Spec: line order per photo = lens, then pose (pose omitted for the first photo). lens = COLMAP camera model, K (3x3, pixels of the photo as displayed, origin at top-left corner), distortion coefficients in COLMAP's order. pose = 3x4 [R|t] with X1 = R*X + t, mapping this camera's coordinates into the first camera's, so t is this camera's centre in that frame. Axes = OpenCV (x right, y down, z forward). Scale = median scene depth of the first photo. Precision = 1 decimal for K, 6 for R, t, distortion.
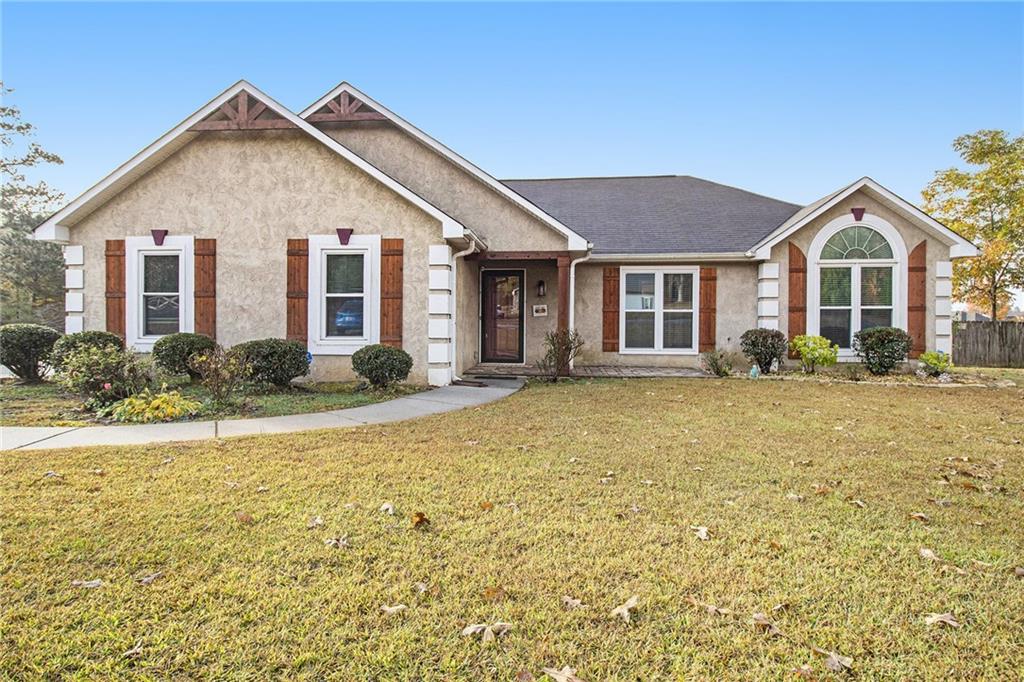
lens RADIAL K [[551.7, 0, 511.8], [0, 551.7, 321.6], [0, 0, 1]] dist [0.000064, -0.000220]
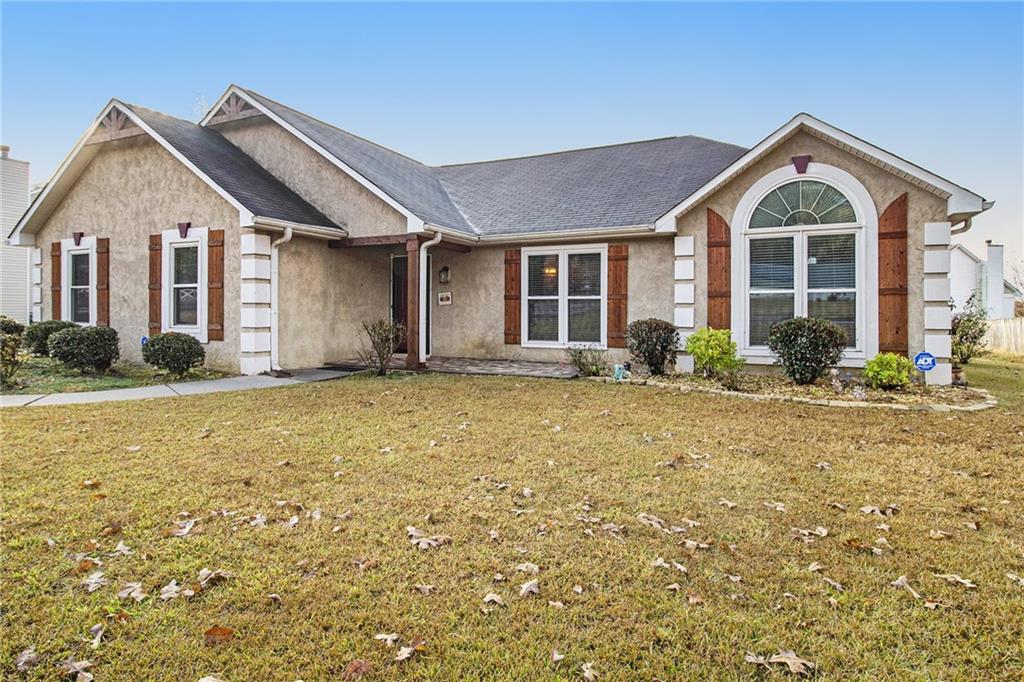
lens RADIAL K [[559.3, 0, 511.0], [0, 559.3, 307.6], [0, 0, 1]] dist [0.000822, -0.000197]
pose [[0.938646, -0.002284, -0.344874, 0.522329], [0.000874, 0.999991, -0.004242, -0.000605], [0.344880, 0.003681, 0.938640, 0.166518]]
